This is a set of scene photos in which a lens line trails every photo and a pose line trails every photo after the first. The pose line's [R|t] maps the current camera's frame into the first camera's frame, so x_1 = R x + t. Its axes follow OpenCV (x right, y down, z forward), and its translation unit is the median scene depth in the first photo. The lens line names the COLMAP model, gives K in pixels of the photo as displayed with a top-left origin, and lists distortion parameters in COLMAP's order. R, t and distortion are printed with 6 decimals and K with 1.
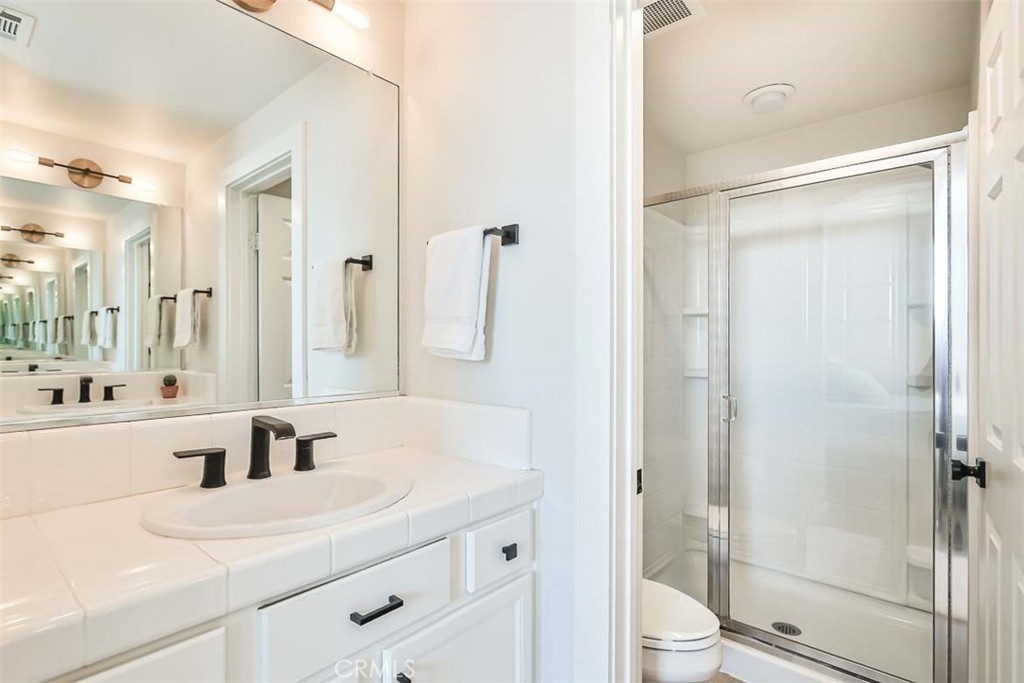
lens RADIAL K [[494.7, 0, 509.1], [0, 494.7, 348.6], [0, 0, 1]] dist [-0.005879, 0.002452]
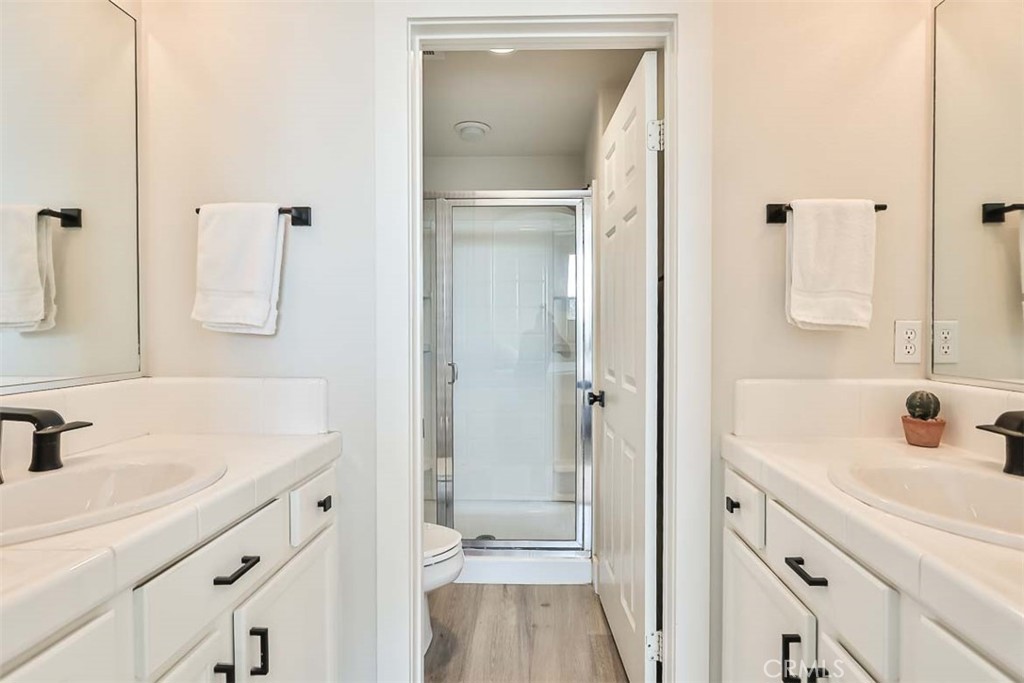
lens RADIAL K [[494.7, 0, 531.2], [0, 494.7, 333.7], [0, 0, 1]] dist [-0.005879, 0.002452]
pose [[0.763094, -0.008520, 0.646231, -0.313395], [0.004401, 0.999958, 0.007987, 0.016606], [-0.646272, -0.003251, 0.763100, -0.130332]]
